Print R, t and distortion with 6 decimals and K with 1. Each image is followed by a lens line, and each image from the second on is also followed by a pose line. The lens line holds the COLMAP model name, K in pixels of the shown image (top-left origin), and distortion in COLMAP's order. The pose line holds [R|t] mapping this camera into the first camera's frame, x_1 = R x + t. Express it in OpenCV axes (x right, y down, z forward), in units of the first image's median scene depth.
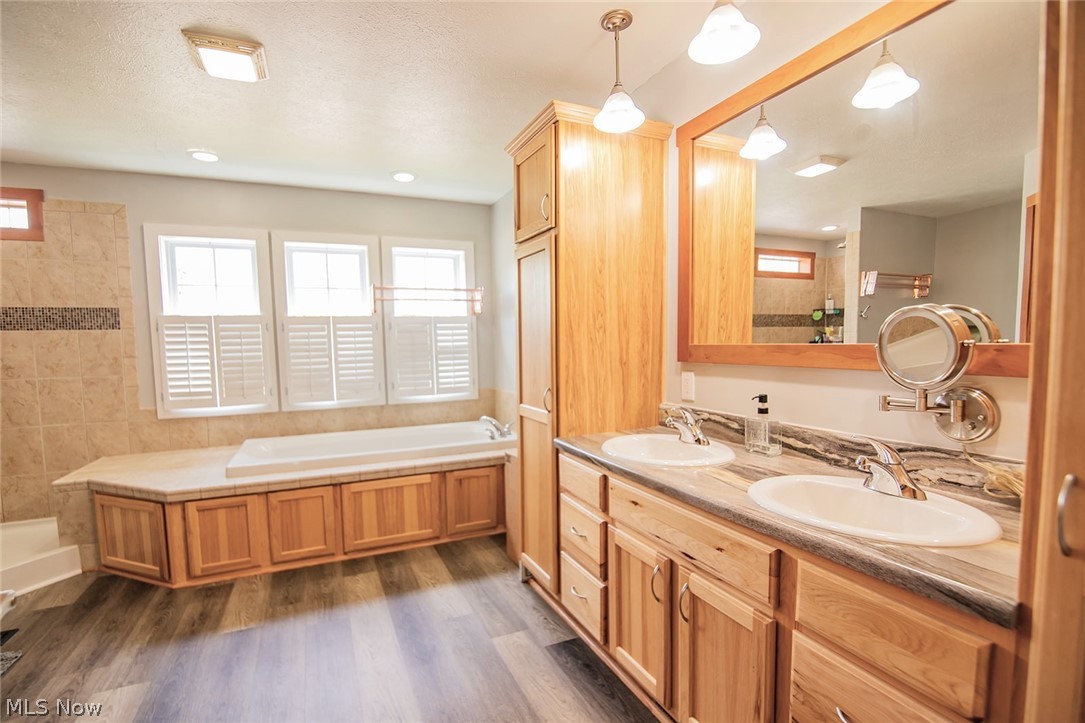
lens RADIAL K [[505.6, 0, 542.0], [0, 505.6, 368.6], [0, 0, 1]] dist [-0.024691, 0.000541]
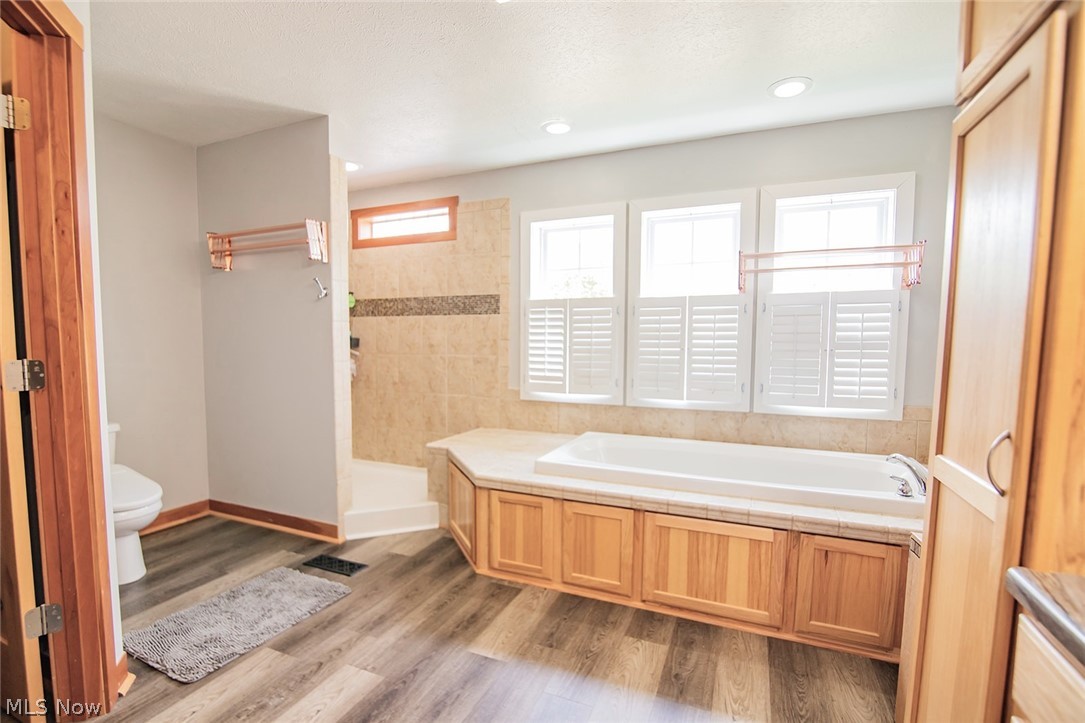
lens RADIAL K [[505.6, 0, 528.2], [0, 505.6, 379.6], [0, 0, 1]] dist [-0.024691, 0.000541]
pose [[0.665274, 0.079641, -0.742339, 0.030581], [-0.056242, 0.996815, 0.056538, -0.001543], [0.744478, 0.004138, 0.667634, 0.320876]]
